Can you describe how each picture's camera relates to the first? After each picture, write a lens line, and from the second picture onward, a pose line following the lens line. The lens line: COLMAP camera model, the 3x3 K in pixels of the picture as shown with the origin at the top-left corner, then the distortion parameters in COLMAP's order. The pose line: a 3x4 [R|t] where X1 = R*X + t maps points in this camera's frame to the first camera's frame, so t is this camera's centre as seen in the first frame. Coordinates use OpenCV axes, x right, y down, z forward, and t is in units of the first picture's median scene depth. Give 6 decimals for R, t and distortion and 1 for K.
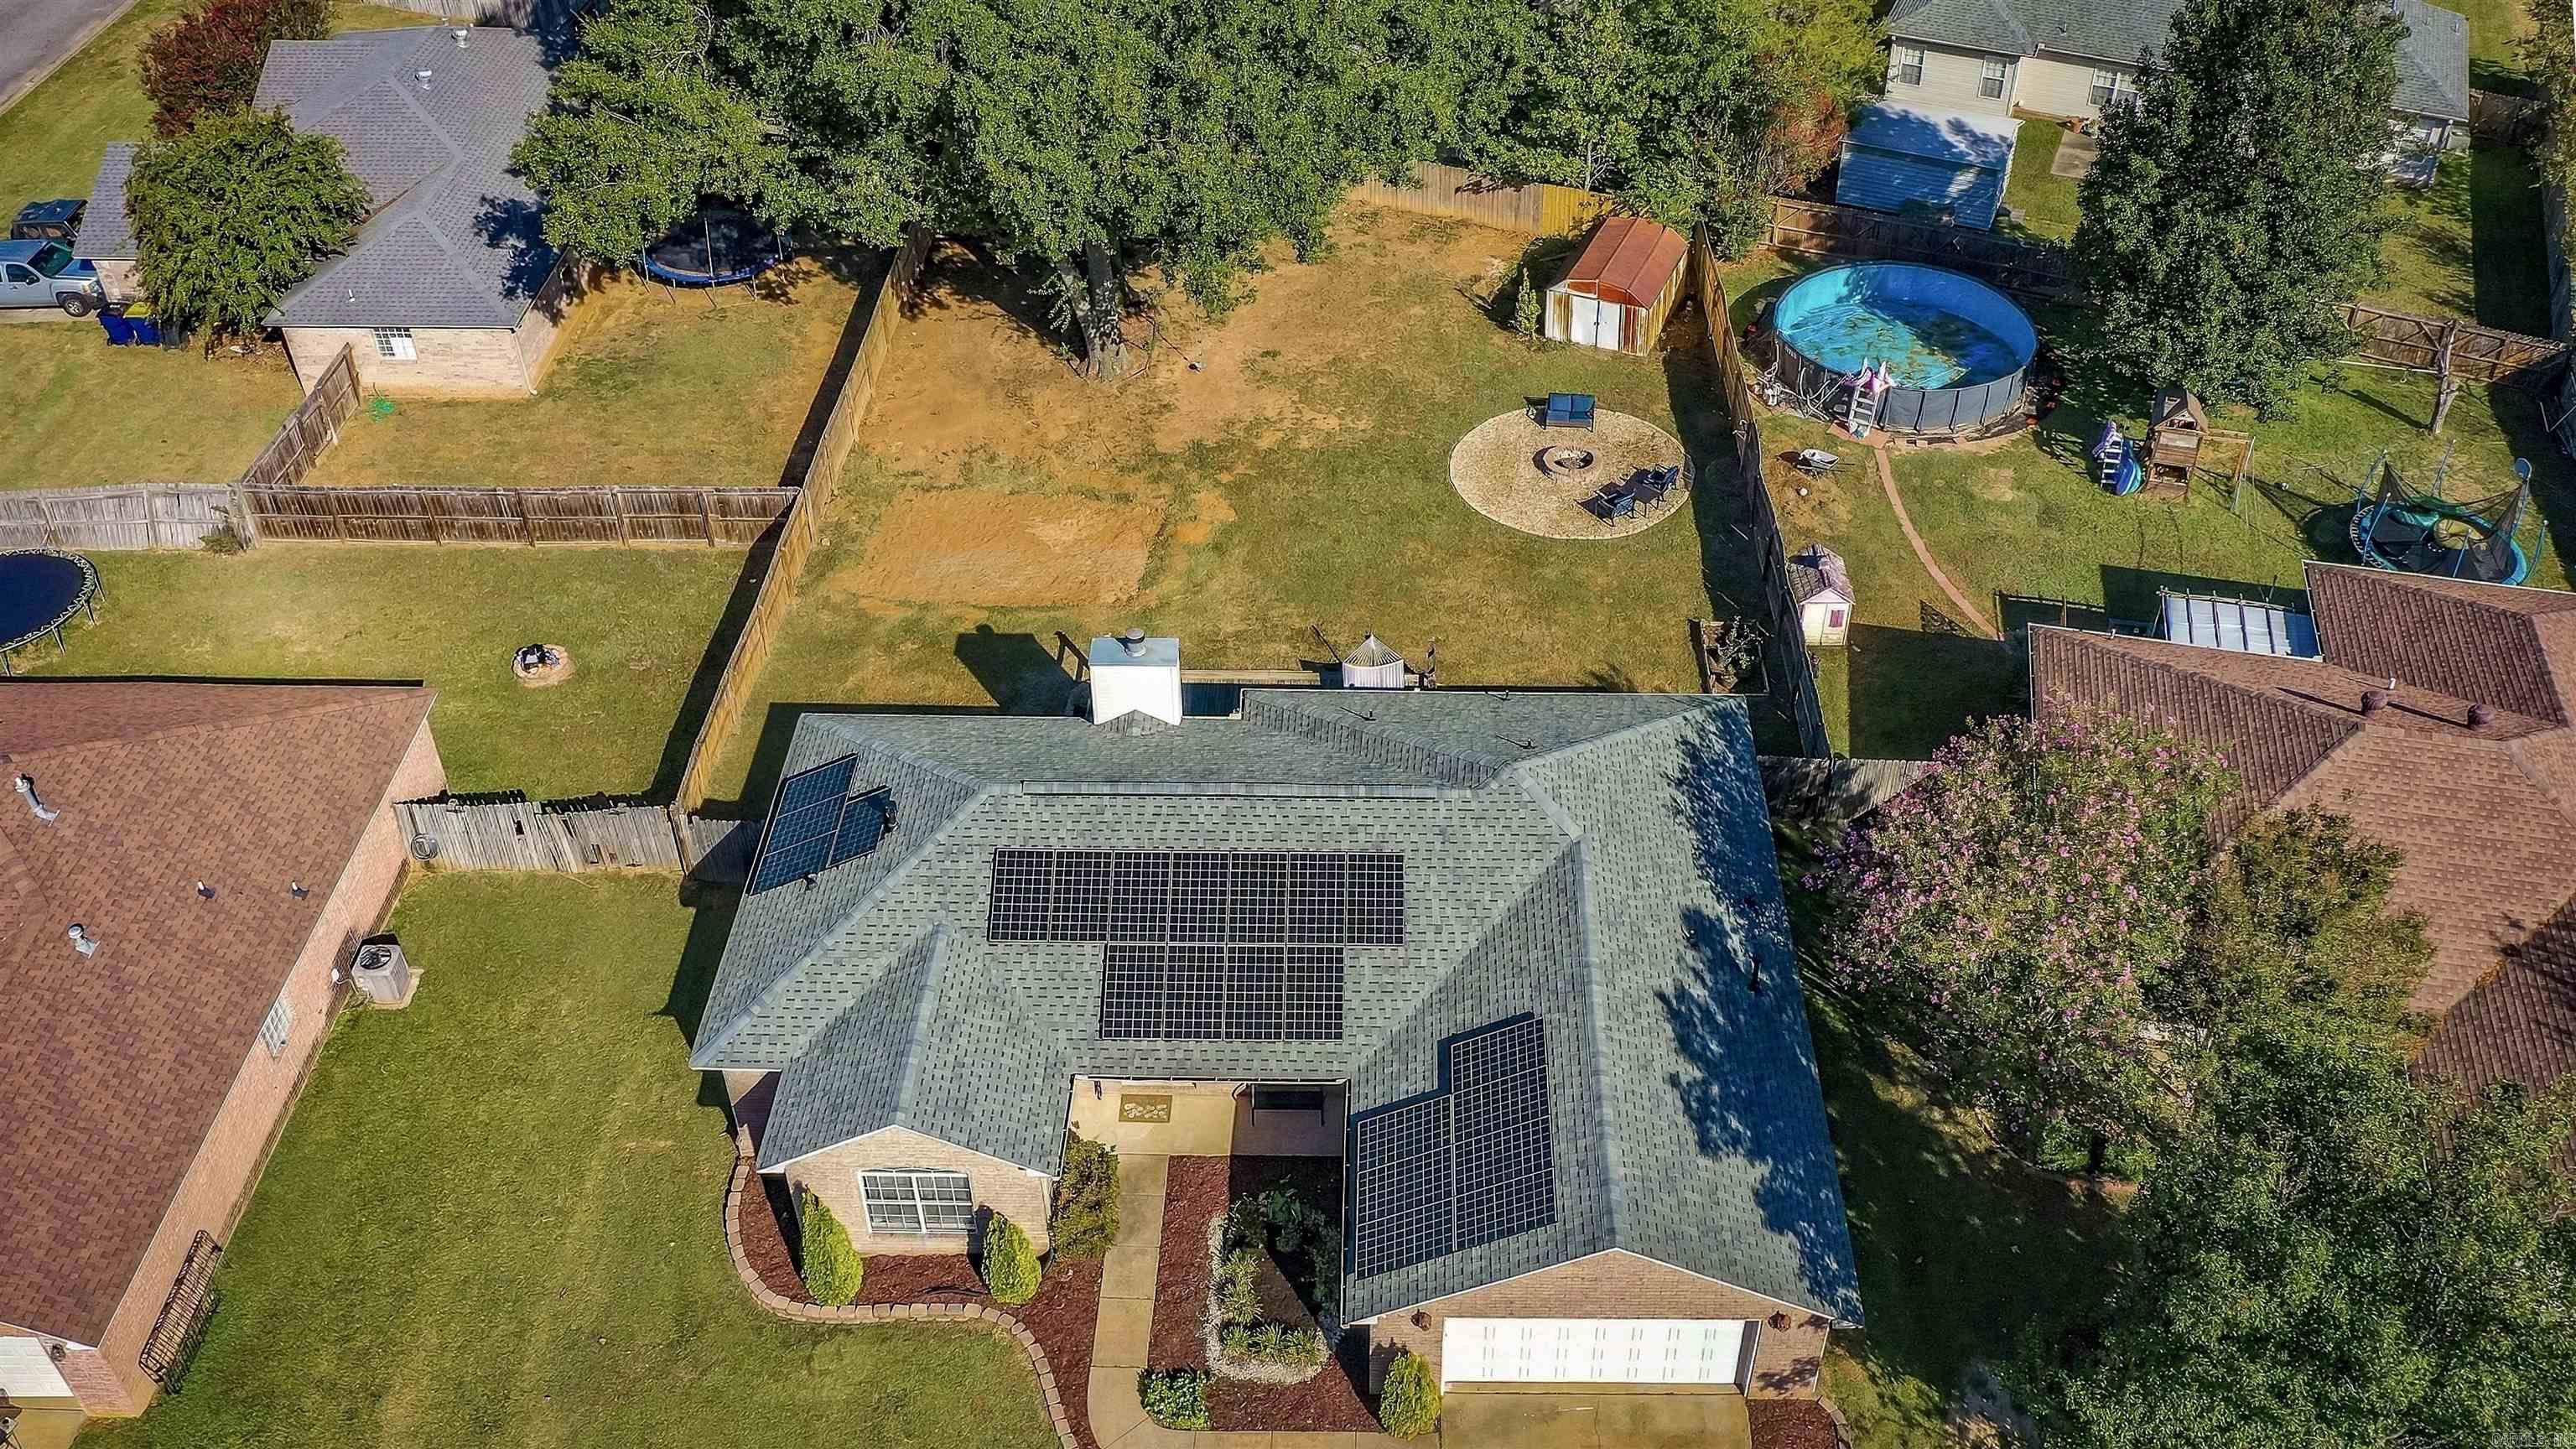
lens RADIAL K [[2176.1, 0, 1414.3], [0, 2176.1, 658.1], [0, 0, 1]] dist [-0.043227, 0.003539]
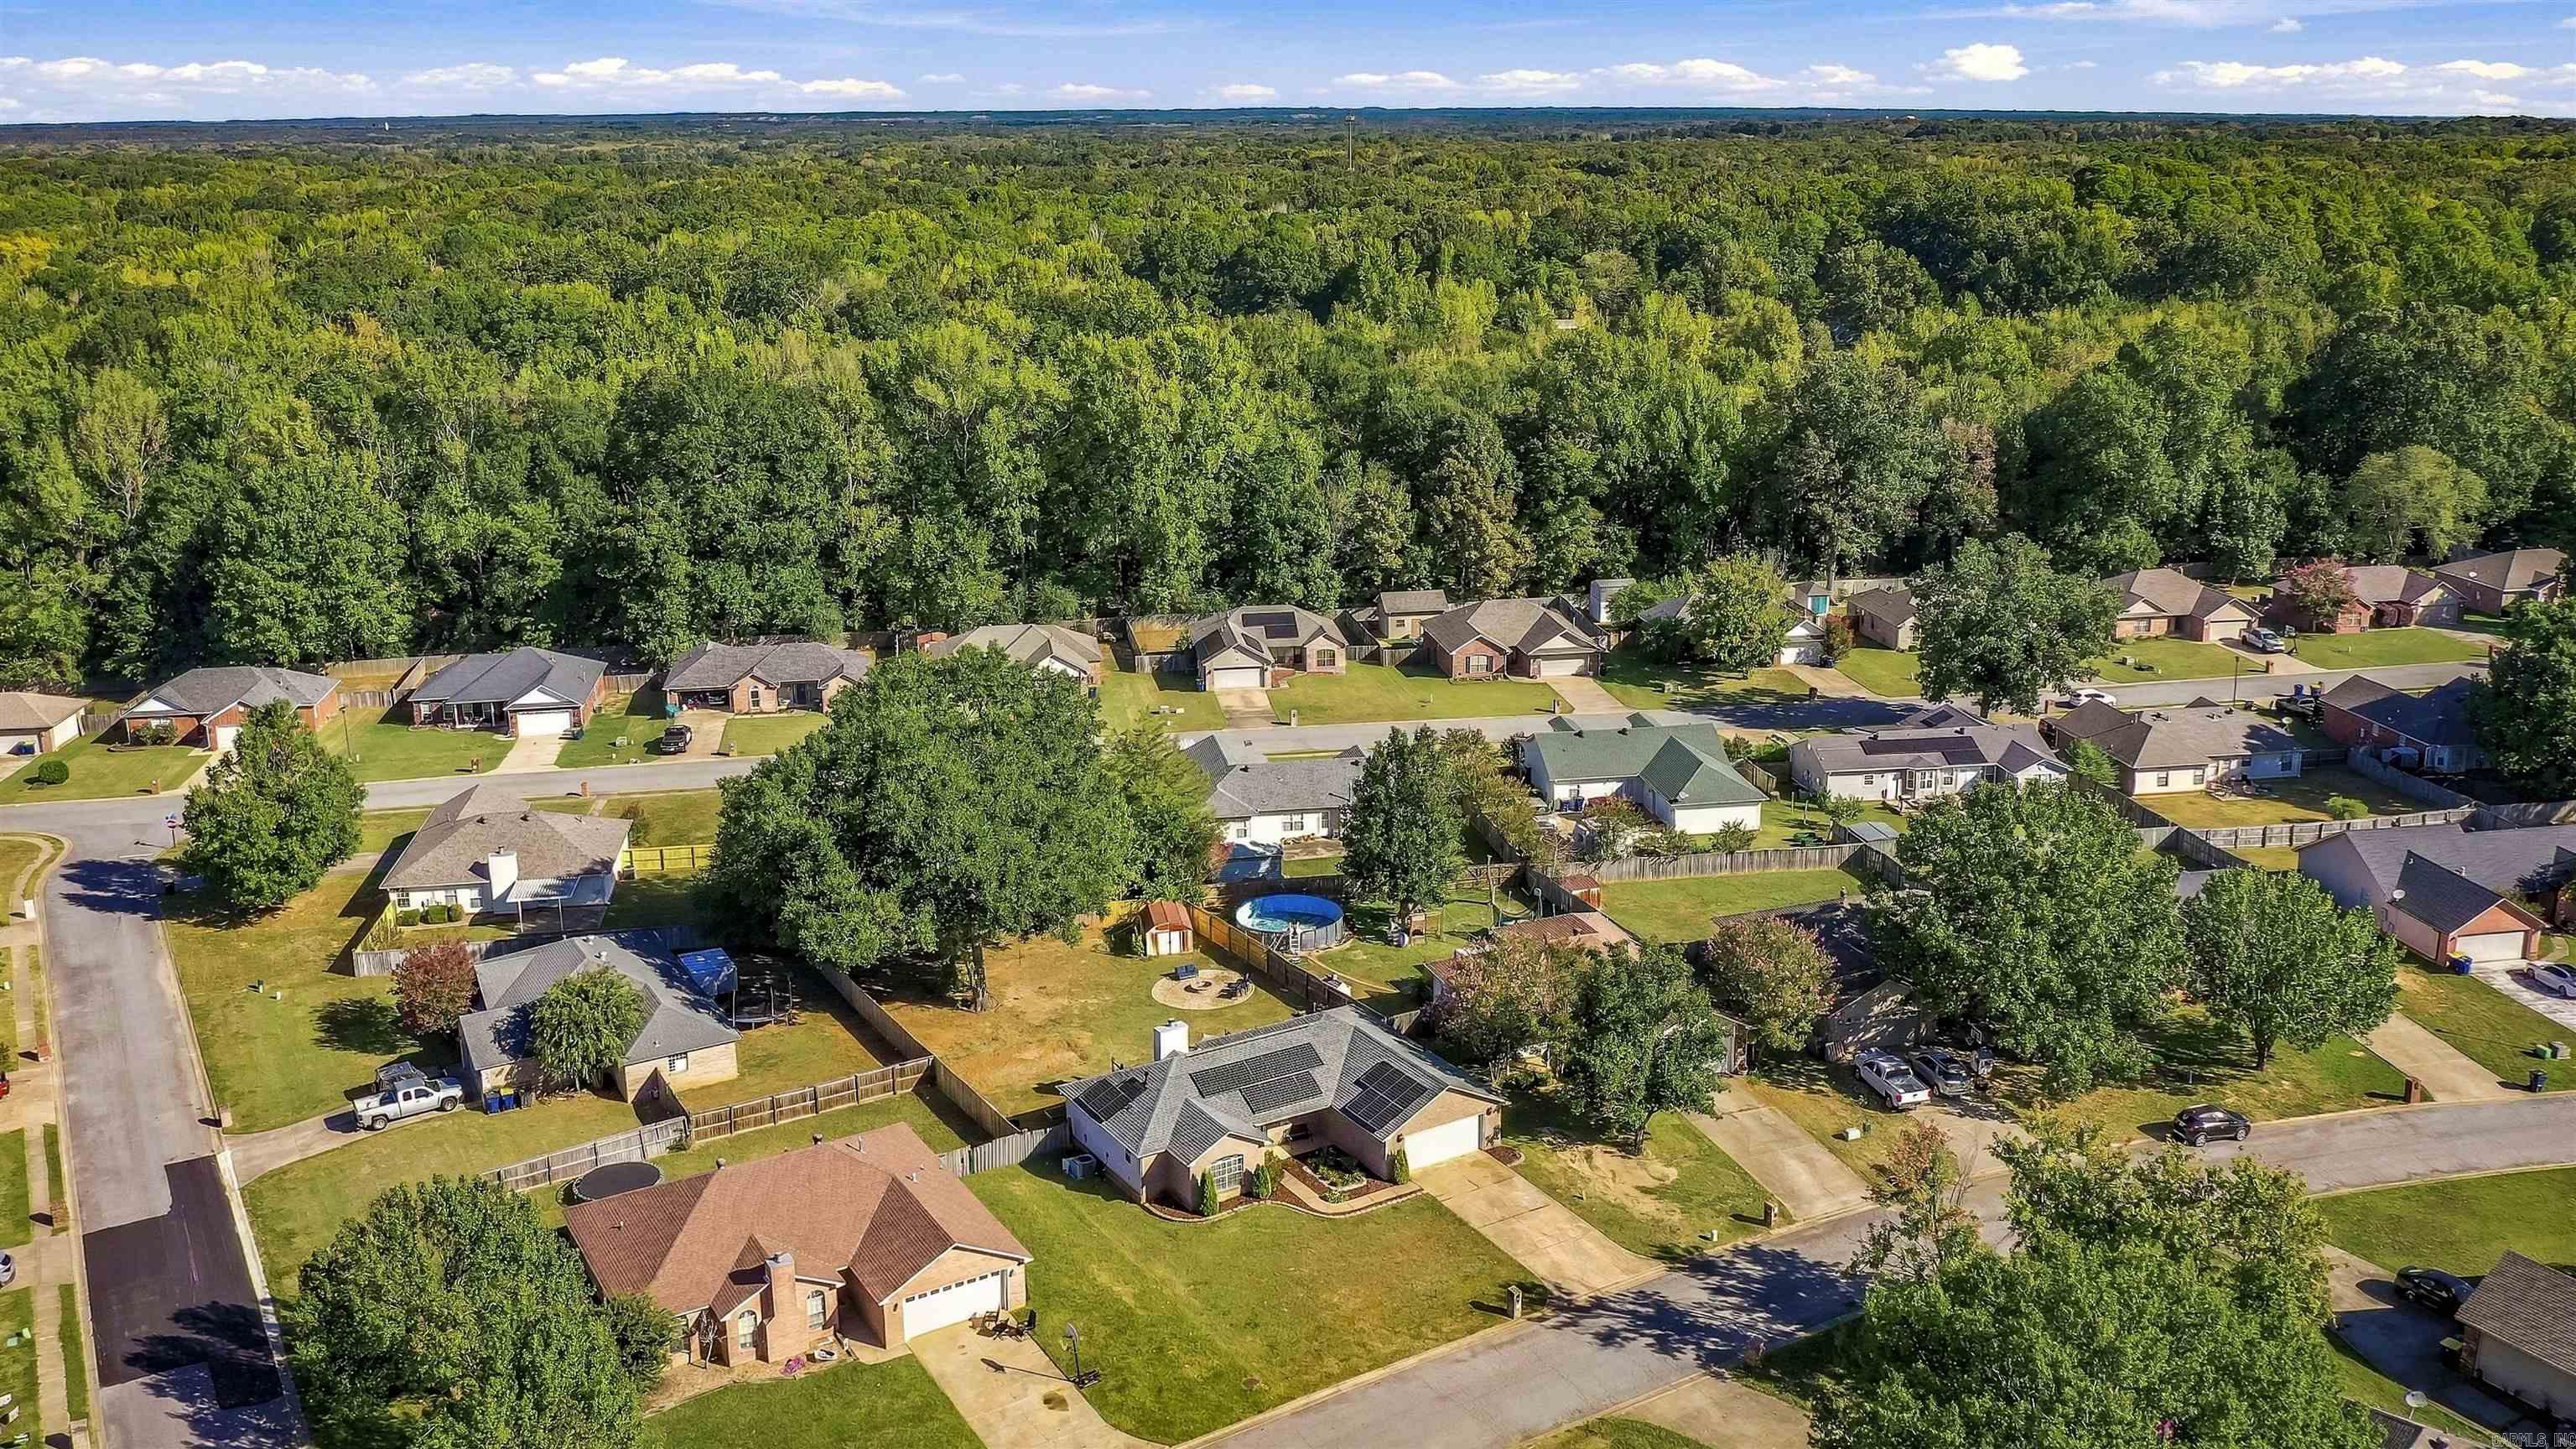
lens RADIAL K [[2147.1, 0, 1293.7], [0, 2147.1, 653.9], [0, 0, 1]] dist [-0.038593, 0.007302]
pose [[0.856395, -0.146556, 0.495084, -0.947268], [0.339352, 0.882442, -0.325787, 0.385551], [-0.389137, 0.447010, 0.805453, -1.084068]]
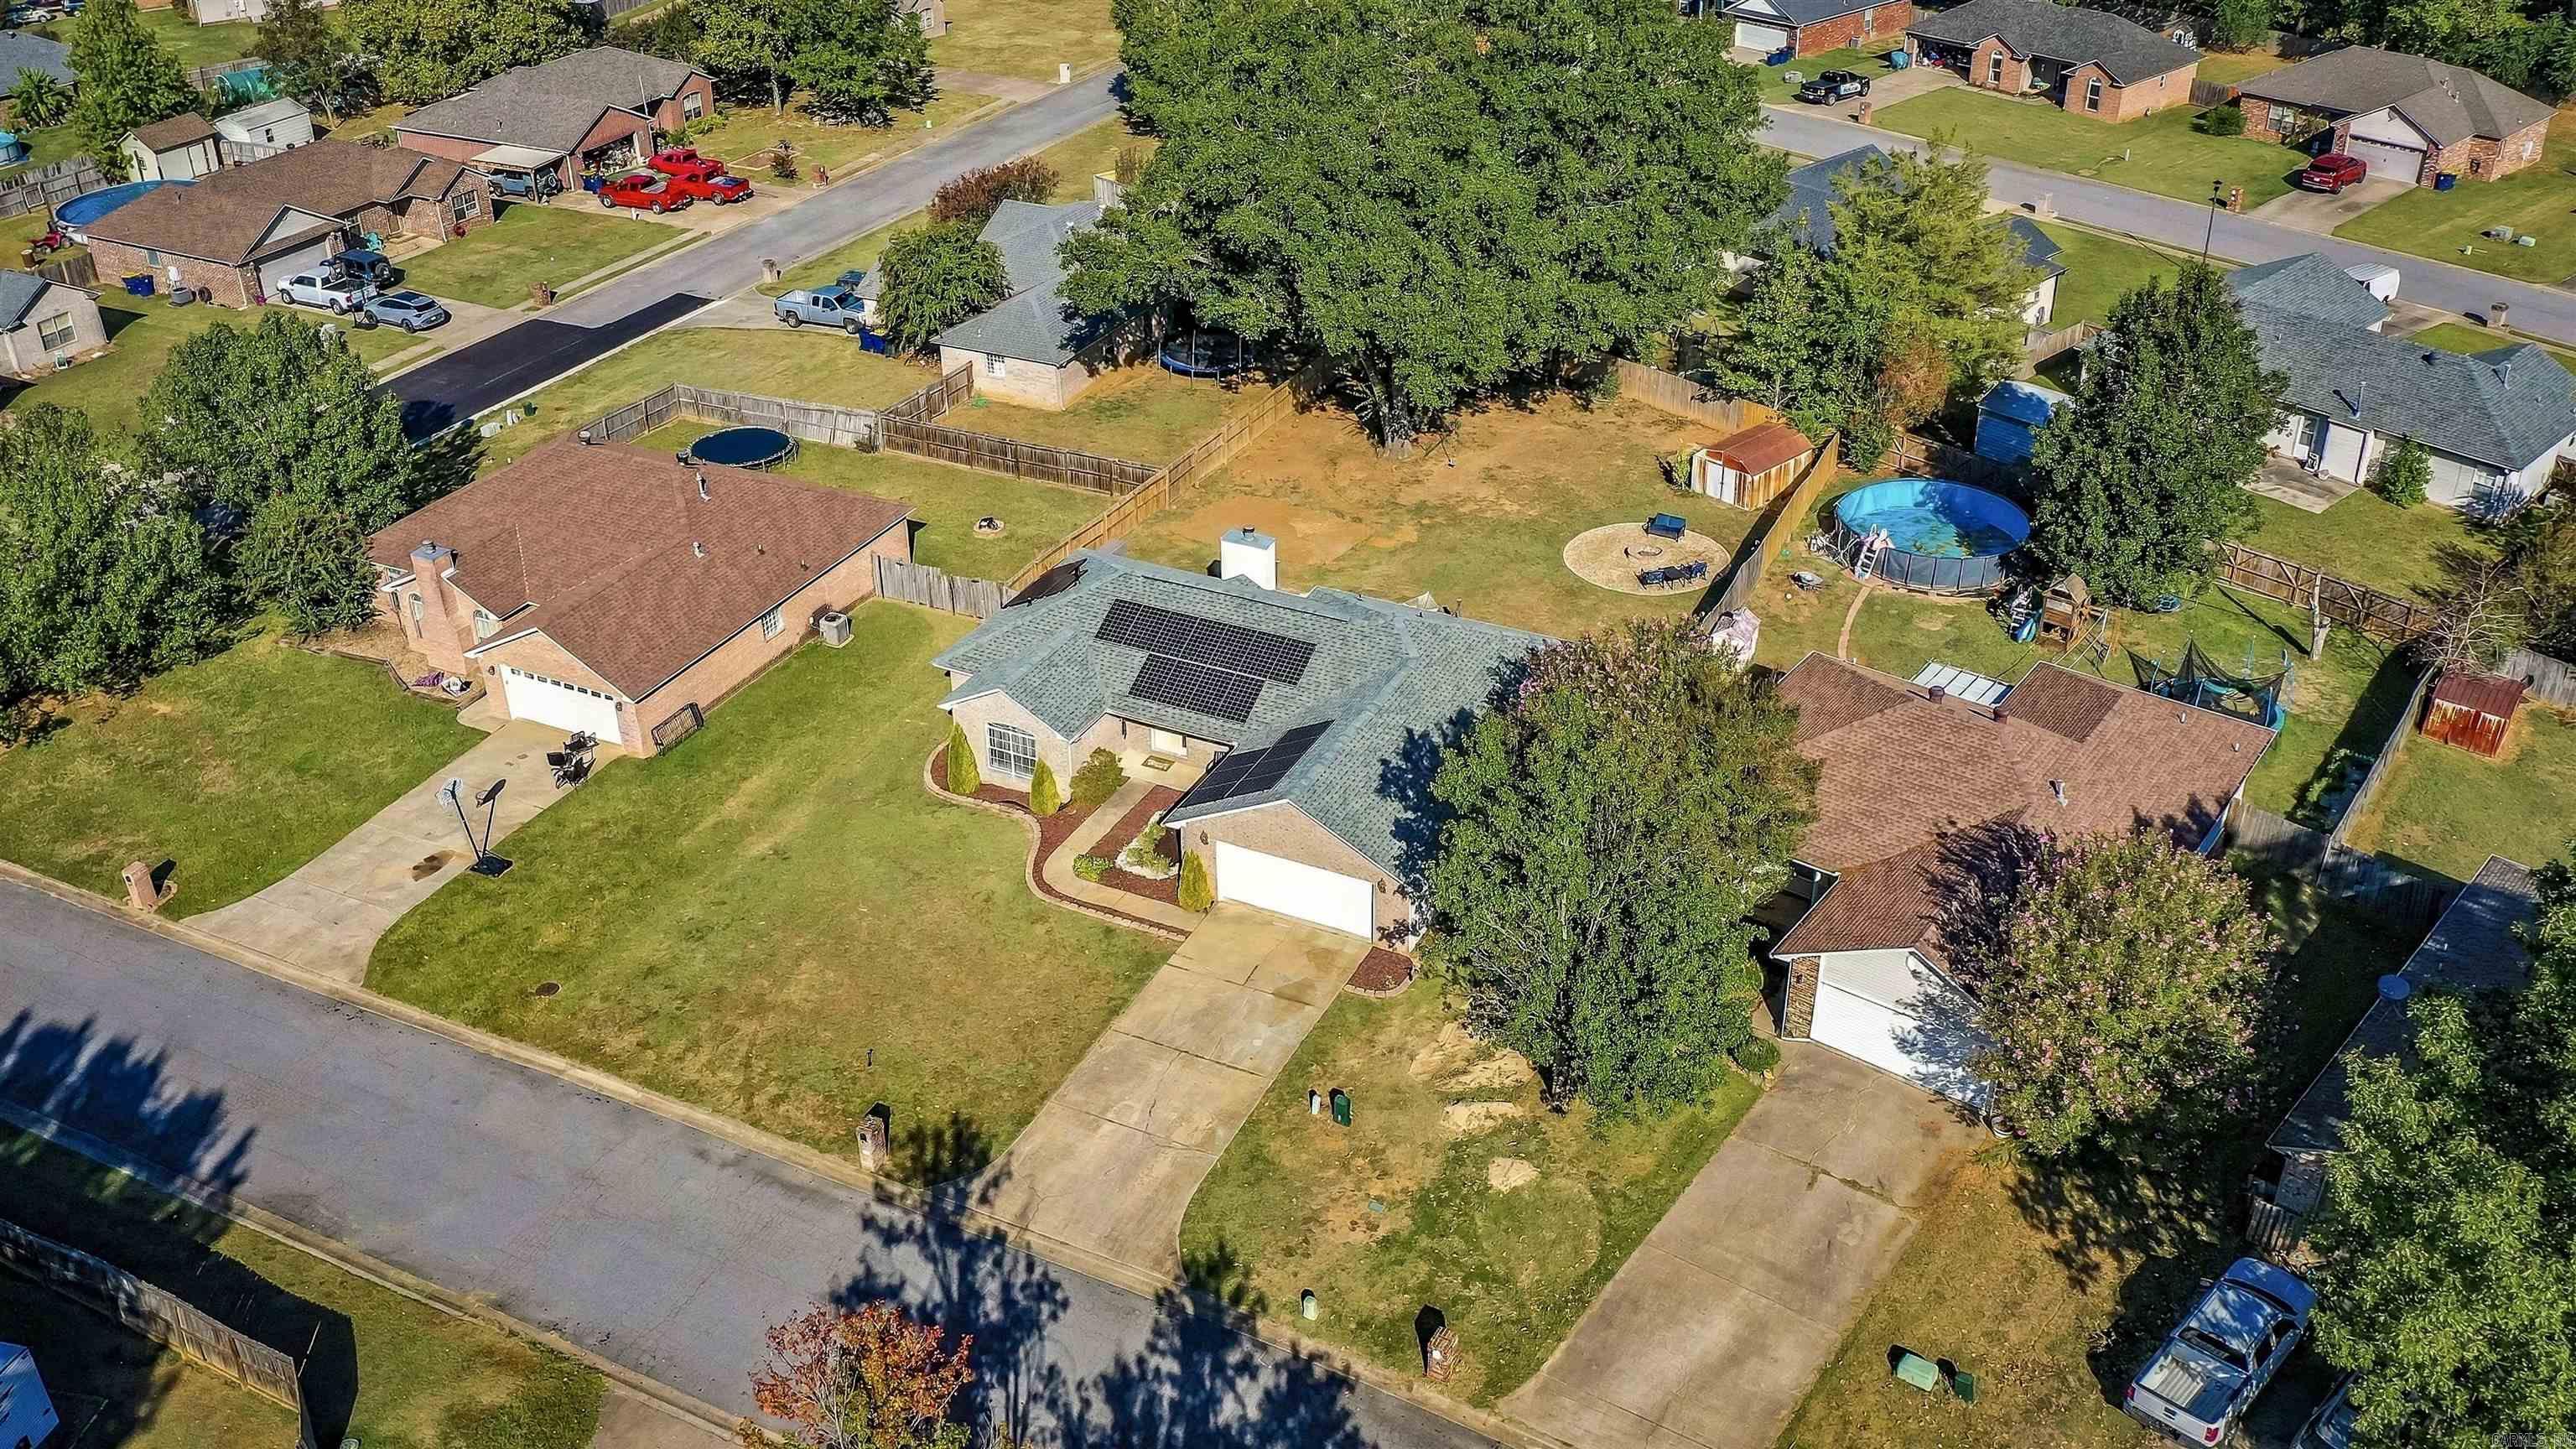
lens RADIAL K [[2147.1, 0, 1293.7], [0, 2147.1, 653.9], [0, 0, 1]] dist [-0.038593, 0.007302]
pose [[0.894795, 0.194019, -0.402118, 0.453055], [-0.259421, 0.958943, -0.114581, 0.202498], [0.363378, 0.206845, 0.908390, -0.385268]]
